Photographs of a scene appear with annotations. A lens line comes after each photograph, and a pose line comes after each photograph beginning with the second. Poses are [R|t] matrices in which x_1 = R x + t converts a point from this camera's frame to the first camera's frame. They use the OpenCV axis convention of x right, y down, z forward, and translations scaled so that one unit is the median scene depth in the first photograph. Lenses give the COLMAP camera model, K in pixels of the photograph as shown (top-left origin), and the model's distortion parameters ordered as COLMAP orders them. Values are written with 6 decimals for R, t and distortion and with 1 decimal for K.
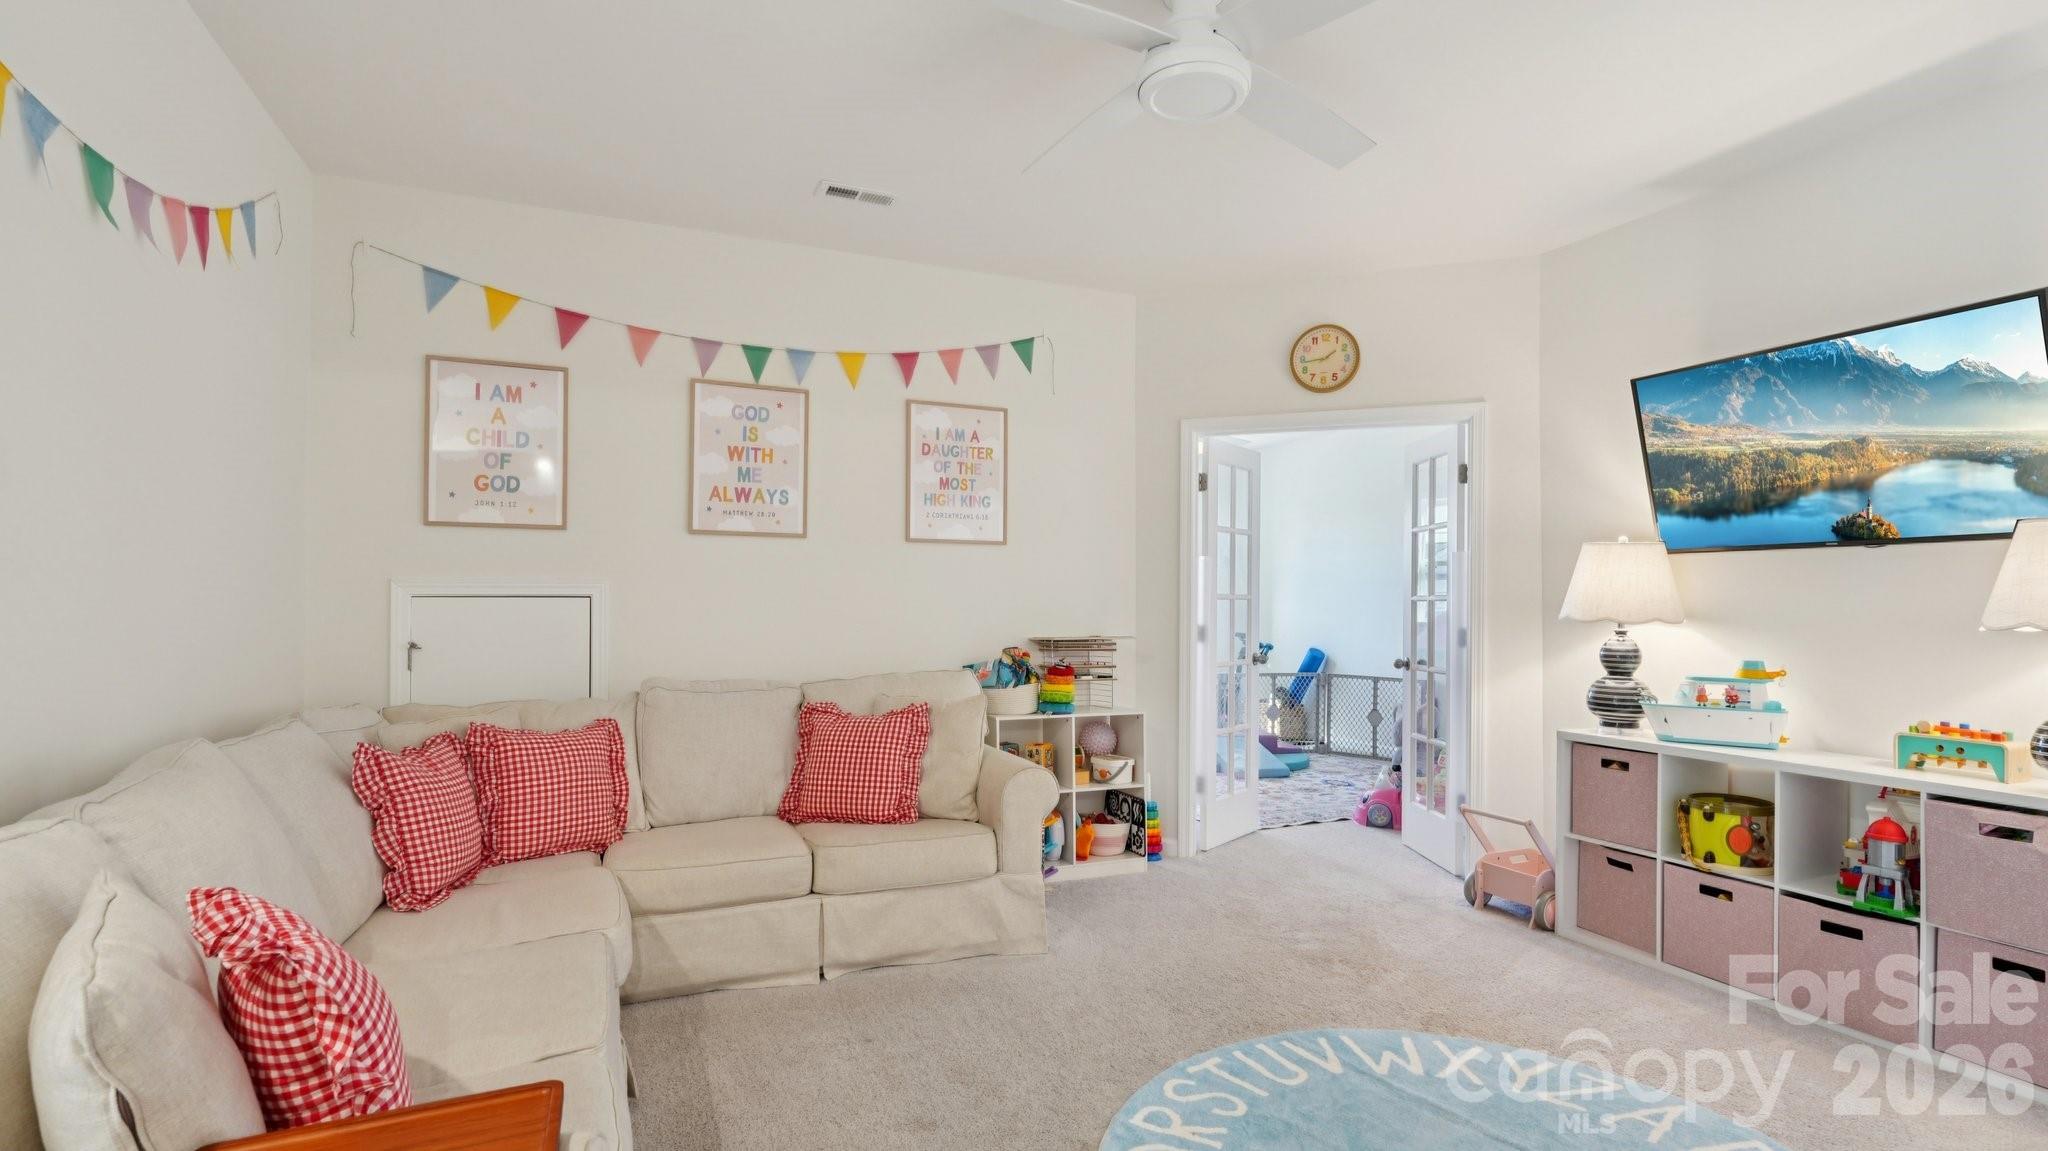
lens RADIAL K [[976.6, 0, 1024.2], [0, 976.6, 586.6], [0, 0, 1]] dist [-0.000734, 0.001571]
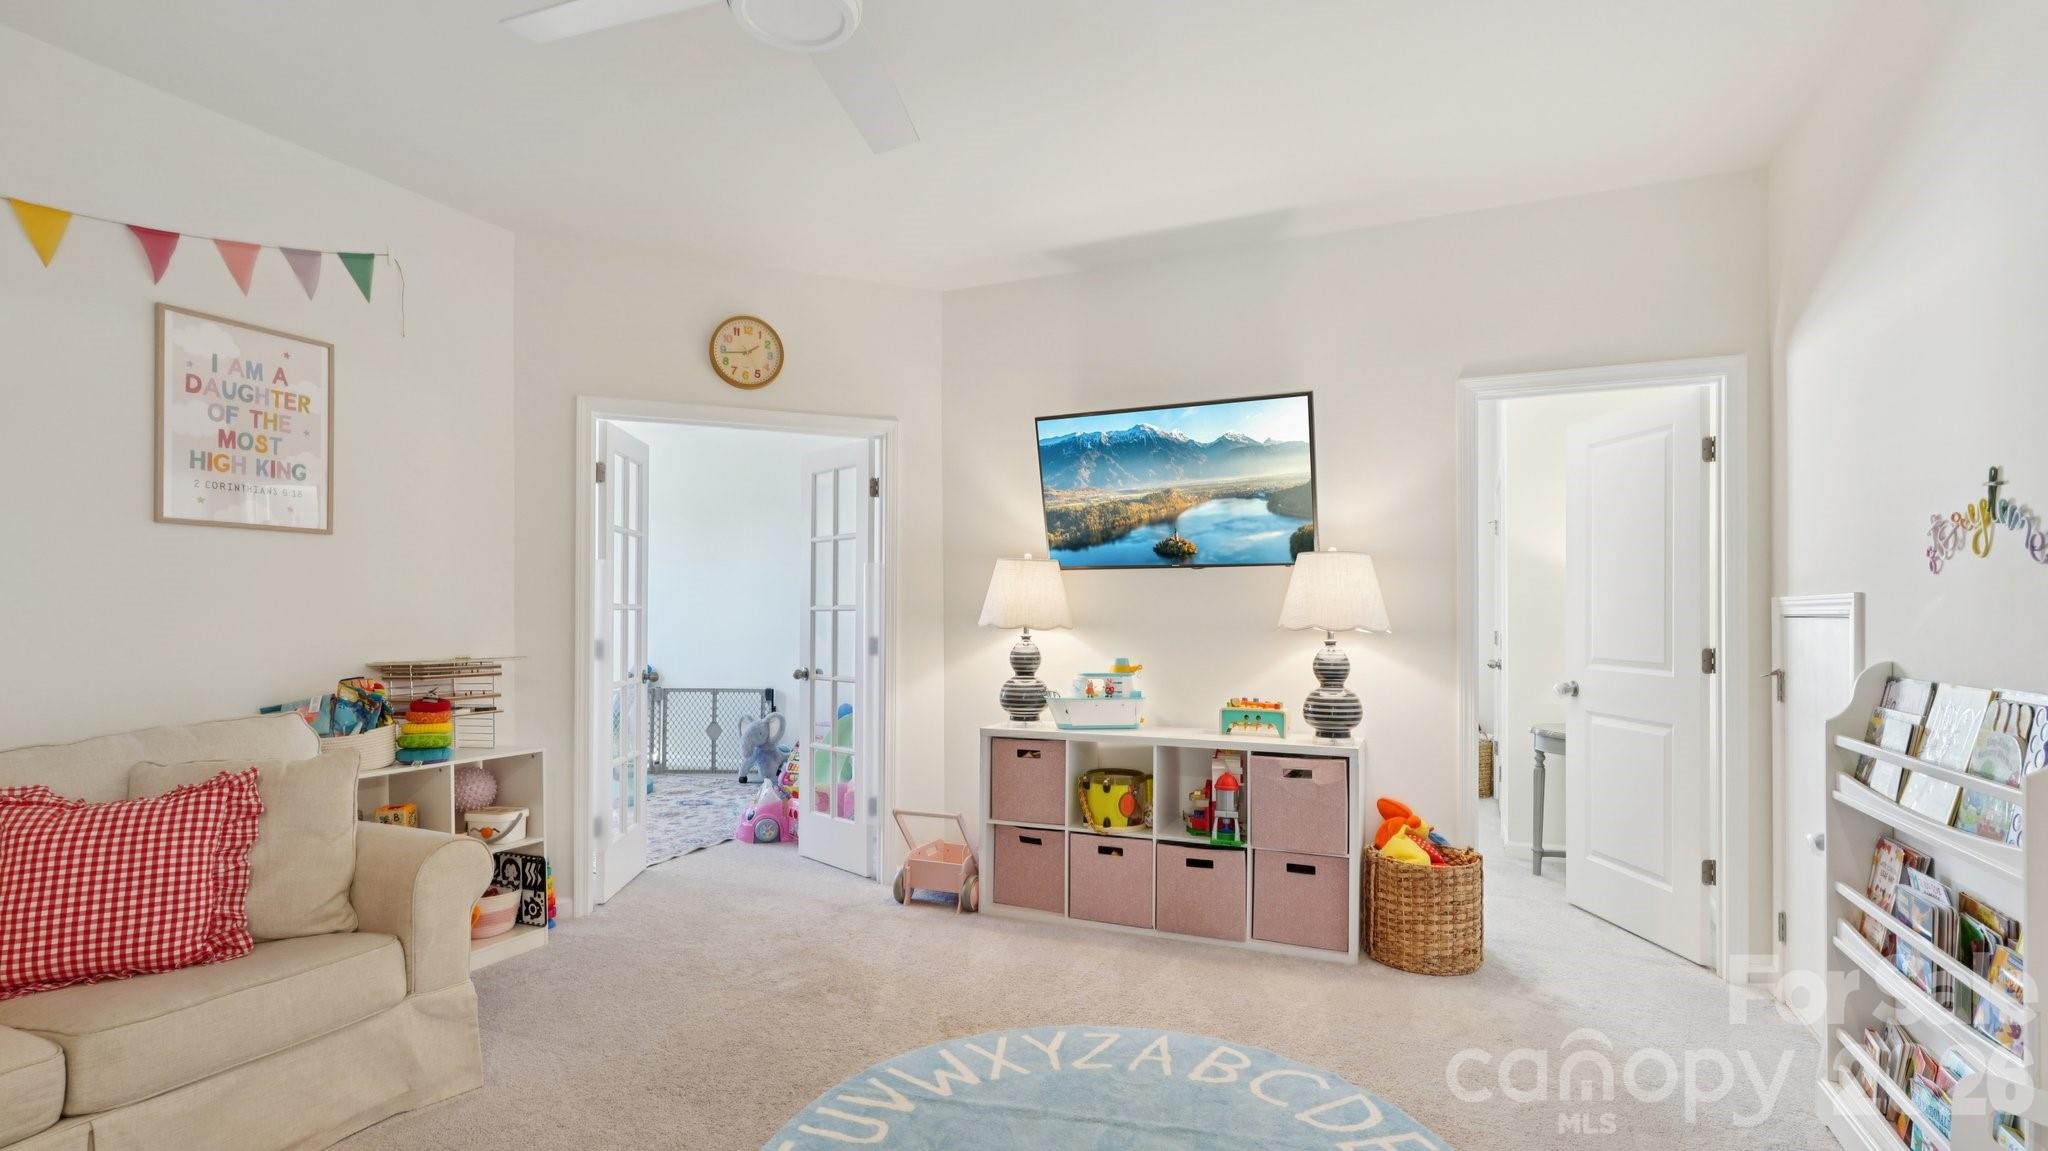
lens RADIAL K [[976.6, 0, 1027.1], [0, 976.6, 605.4], [0, 0, 1]] dist [-0.000734, 0.001571]
pose [[0.734777, -0.000404, 0.678308, -0.160698], [-0.005486, 0.999964, 0.006538, 0.001767], [-0.678286, -0.008525, 0.734748, 0.158268]]
